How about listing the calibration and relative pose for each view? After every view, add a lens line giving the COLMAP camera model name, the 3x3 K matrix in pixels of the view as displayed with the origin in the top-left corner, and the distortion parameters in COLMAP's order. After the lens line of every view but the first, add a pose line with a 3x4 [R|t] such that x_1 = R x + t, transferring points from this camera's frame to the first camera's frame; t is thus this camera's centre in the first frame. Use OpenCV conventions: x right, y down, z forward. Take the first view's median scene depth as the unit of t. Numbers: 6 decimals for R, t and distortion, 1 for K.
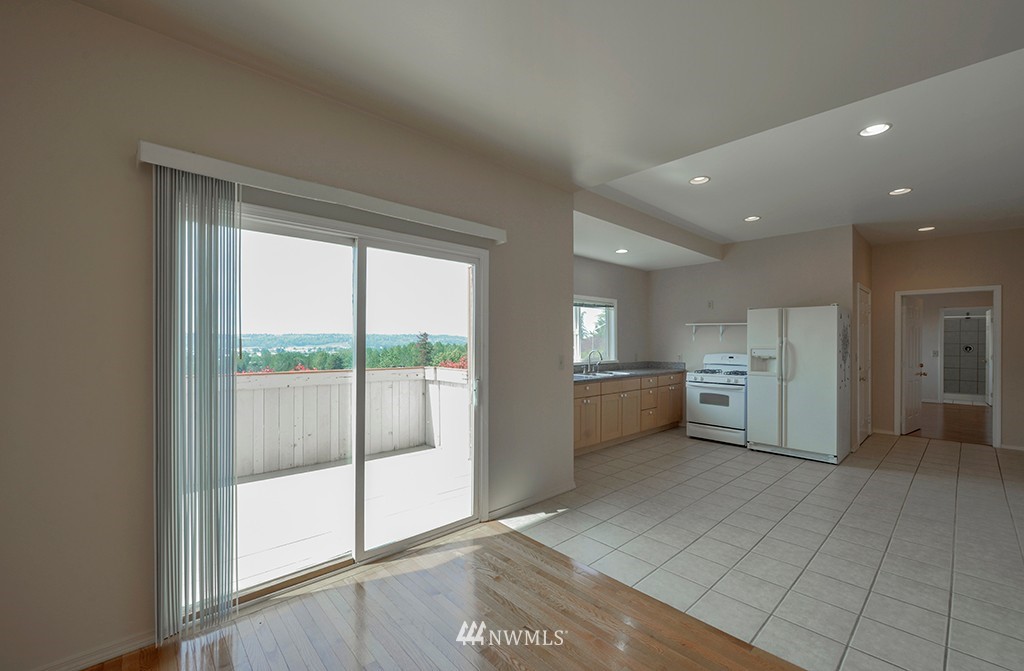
lens RADIAL K [[421.4, 0, 512.0], [0, 421.4, 335.5], [0, 0, 1]] dist [-0.000597, -0.000103]
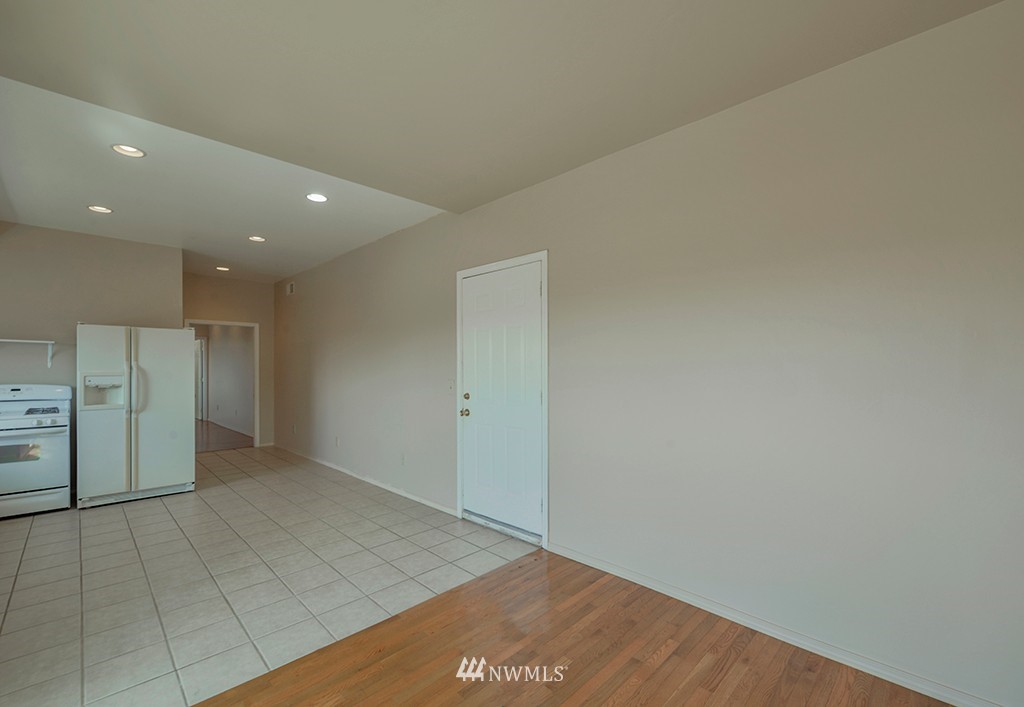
lens RADIAL K [[447.3, 0, 510.6], [0, 447.3, 361.3], [0, 0, 1]] dist [-0.000253, 0.000326]
pose [[-0.035163, 0.008462, 0.999346, -0.285742], [-0.014659, 0.999852, -0.008982, 0.000711], [-0.999274, -0.014965, -0.035034, 0.274247]]
